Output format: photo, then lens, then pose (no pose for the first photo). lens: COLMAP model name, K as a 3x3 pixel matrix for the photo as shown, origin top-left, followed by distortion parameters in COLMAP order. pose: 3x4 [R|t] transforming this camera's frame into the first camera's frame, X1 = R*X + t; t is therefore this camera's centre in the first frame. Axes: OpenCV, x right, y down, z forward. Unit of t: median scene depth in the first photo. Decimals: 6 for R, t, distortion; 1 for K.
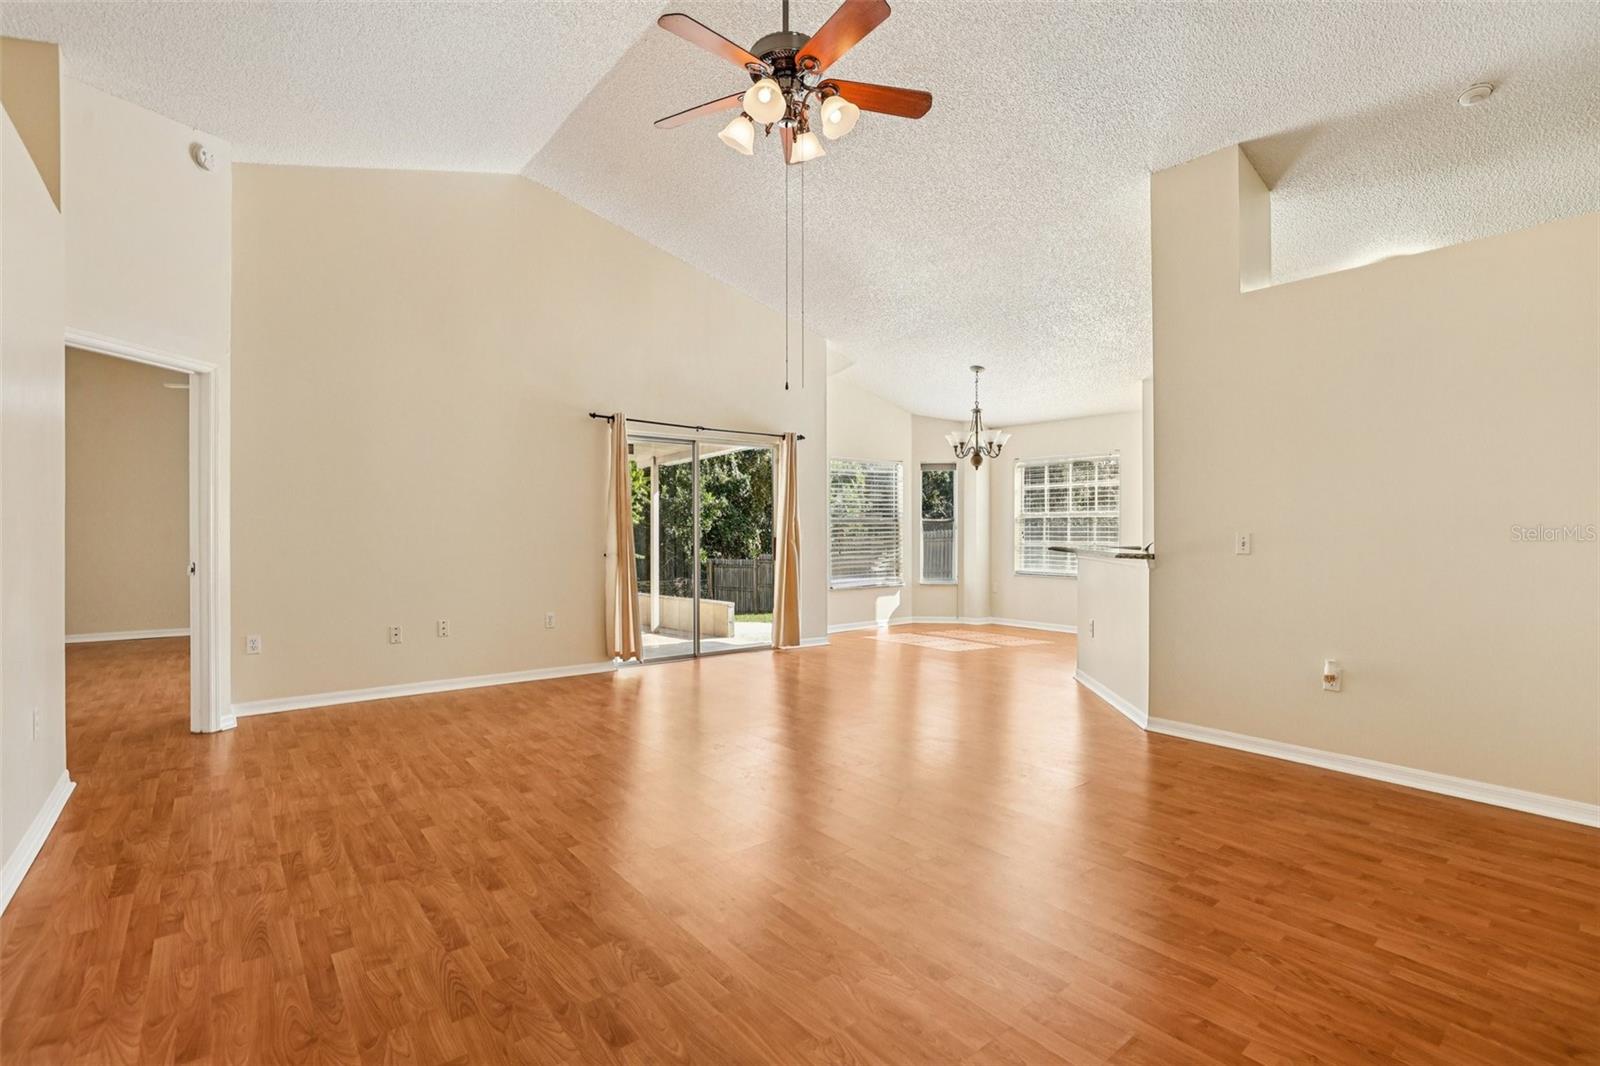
lens RADIAL K [[730.4, 0, 795.6], [0, 730.4, 537.6], [0, 0, 1]] dist [-0.031904, 0.006858]
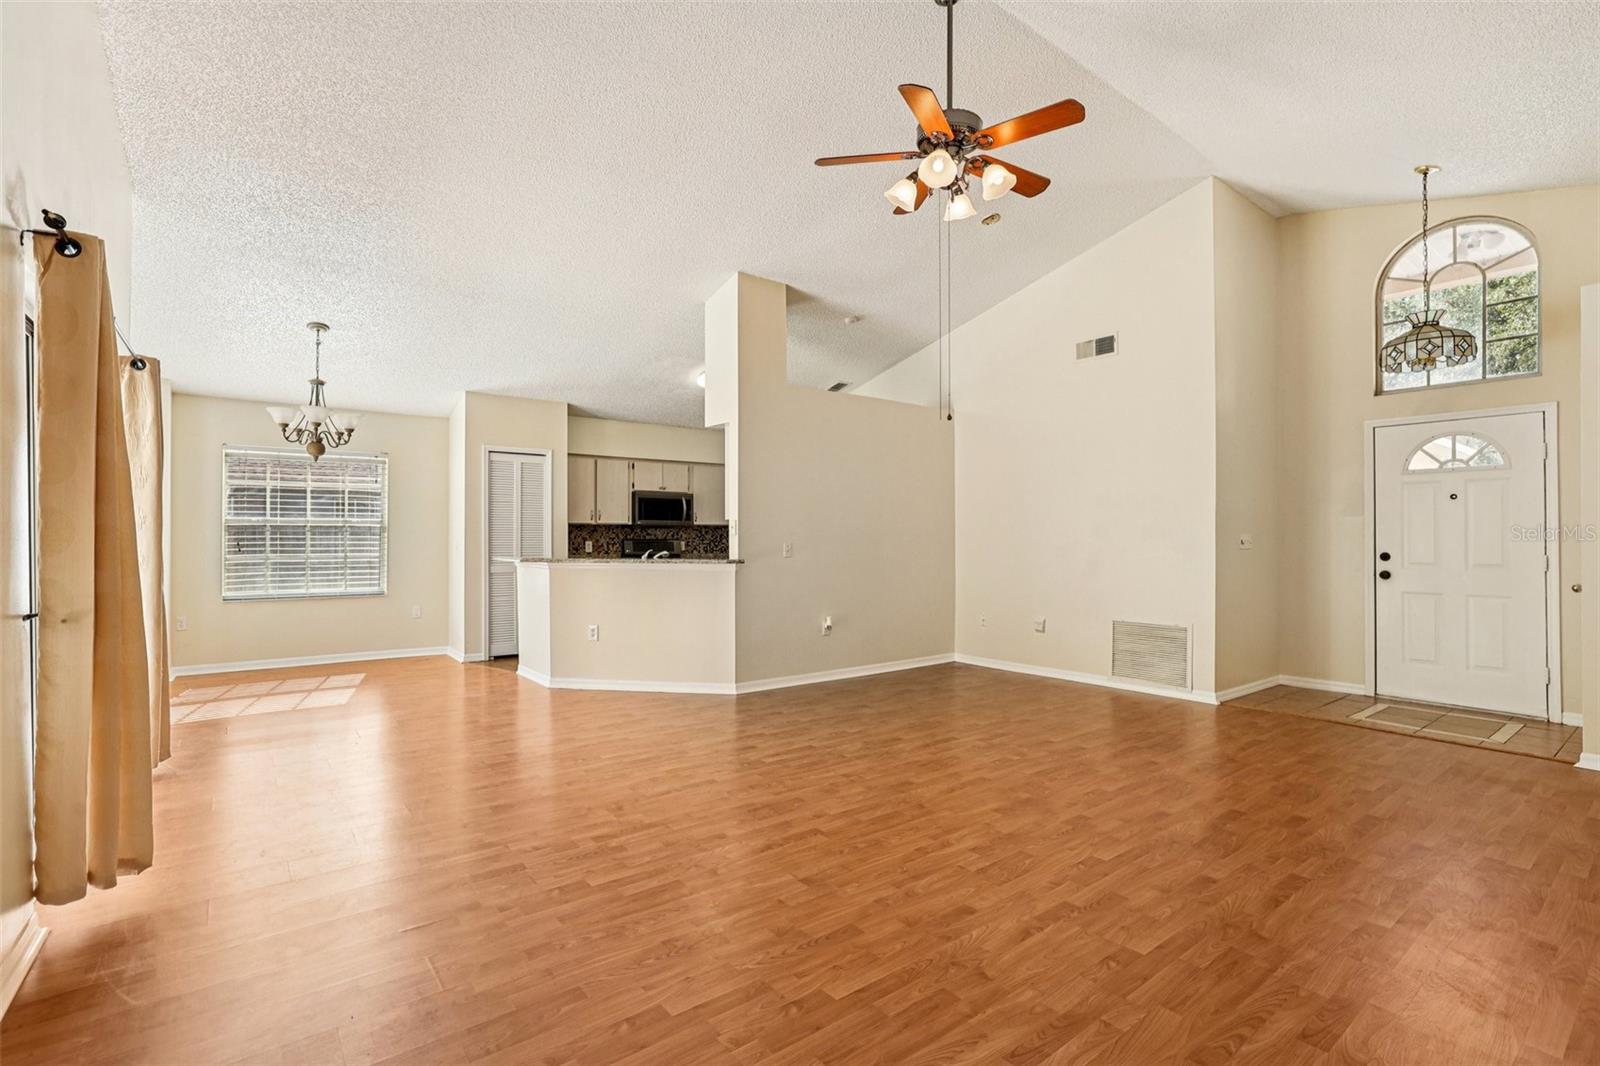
lens RADIAL K [[730.4, 0, 782.8], [0, 730.4, 543.1], [0, 0, 1]] dist [-0.031904, 0.006858]
pose [[0.032065, -0.003964, 0.999478, -0.816608], [0.010871, 0.999934, 0.003617, -0.008666], [-0.999427, 0.010749, 0.032106, 0.872600]]
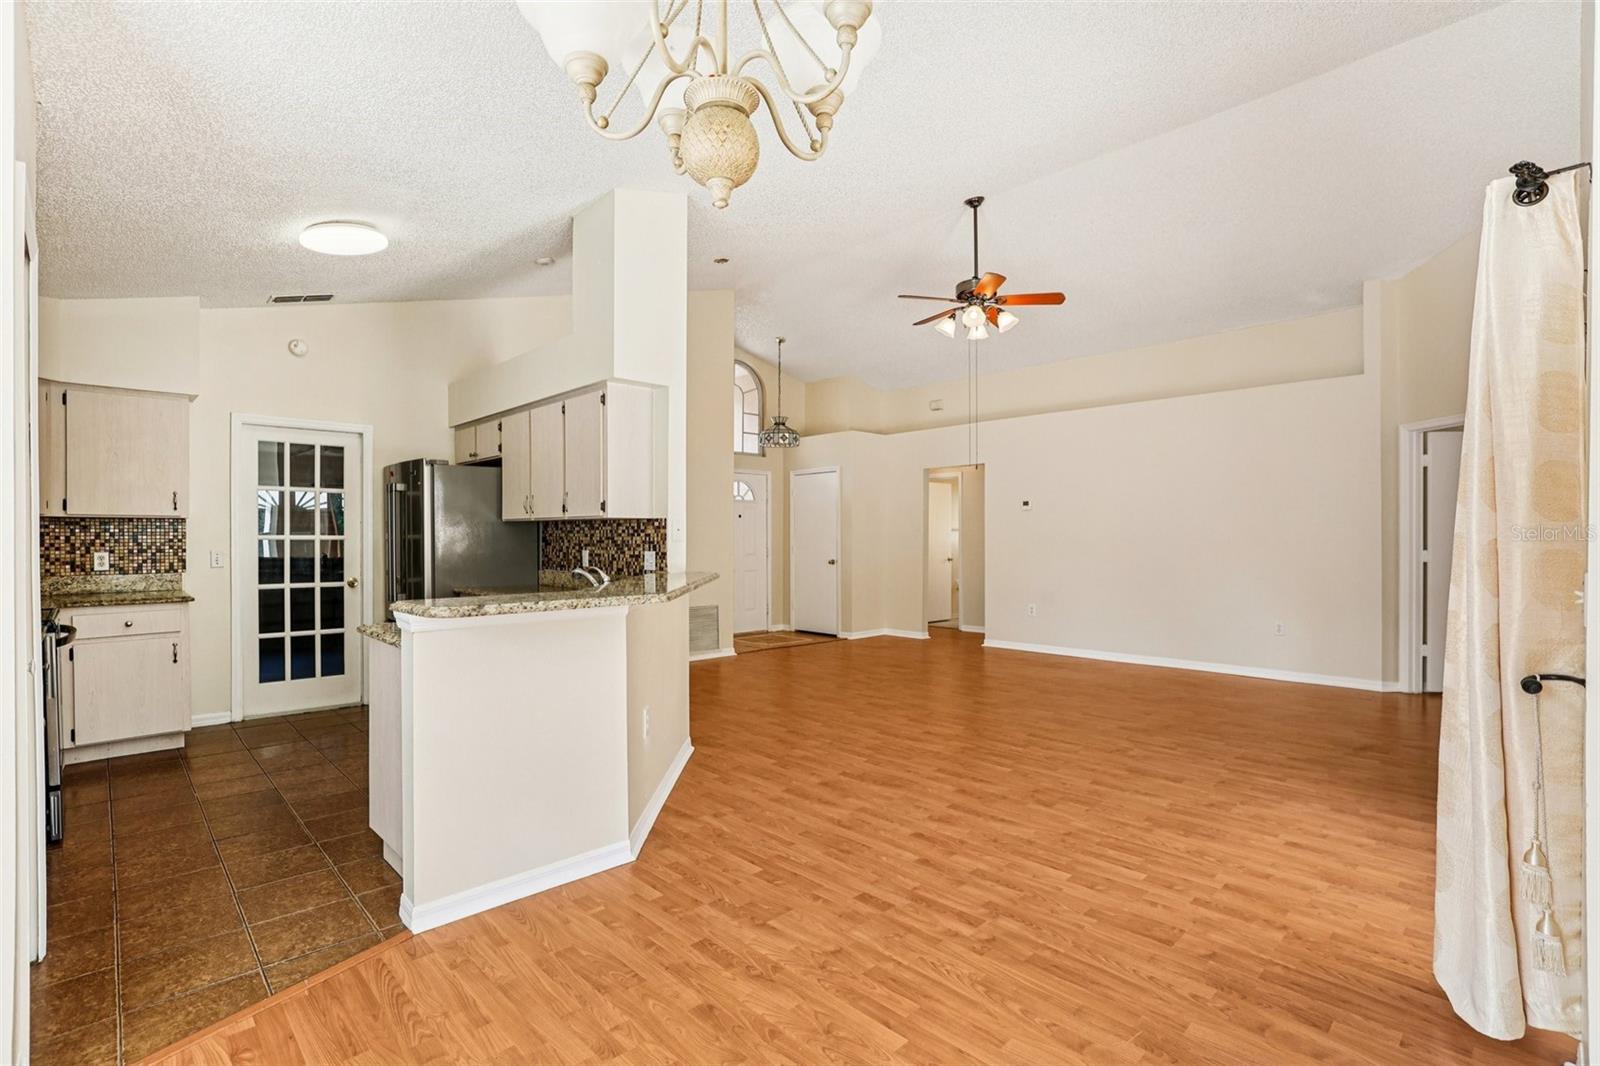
lens RADIAL K [[730.4, 0, 795.5], [0, 730.4, 542.2], [0, 0, 1]] dist [-0.031904, 0.006858]
pose [[-0.997743, 0.001572, -0.067131, 0.407493], [0.000258, 0.999808, 0.019589, -0.036767], [0.067149, 0.019528, -0.997552, 1.996832]]
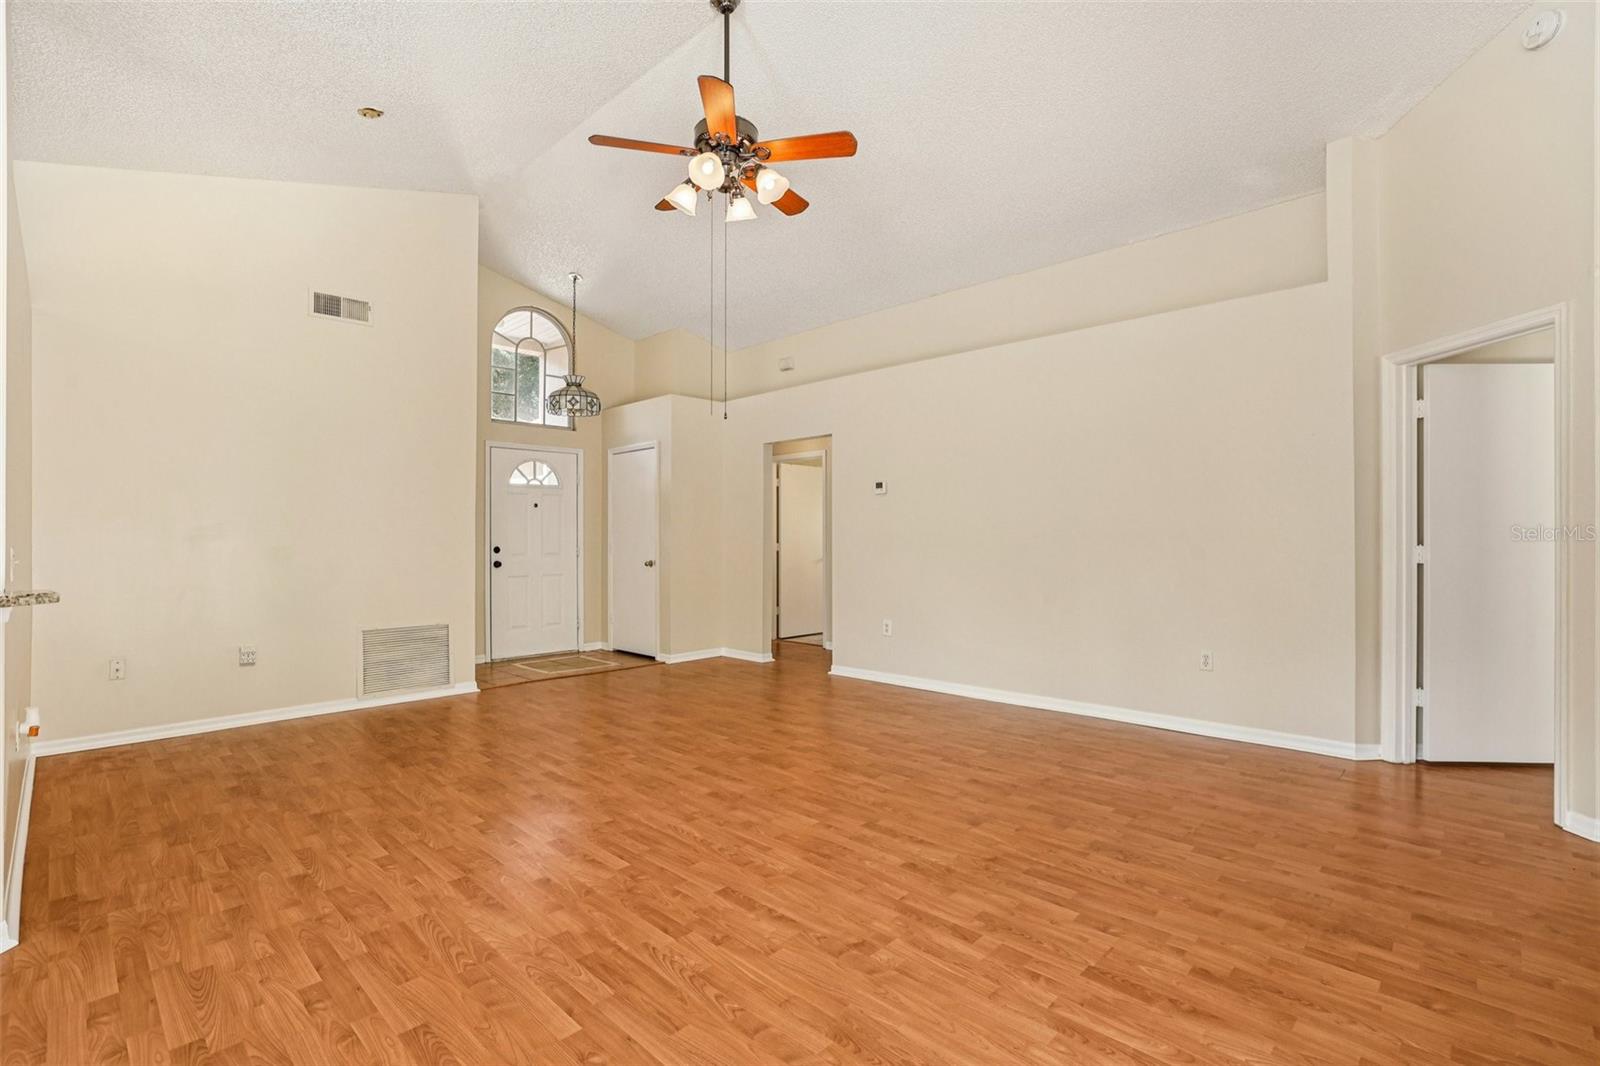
lens RADIAL K [[730.4, 0, 776.0], [0, 730.4, 540.5], [0, 0, 1]] dist [-0.031904, 0.006858]
pose [[-0.995274, 0.003595, -0.097043, 0.013630], [0.001782, 0.999822, 0.018759, -0.019414], [0.097093, 0.018497, -0.995103, 1.536434]]
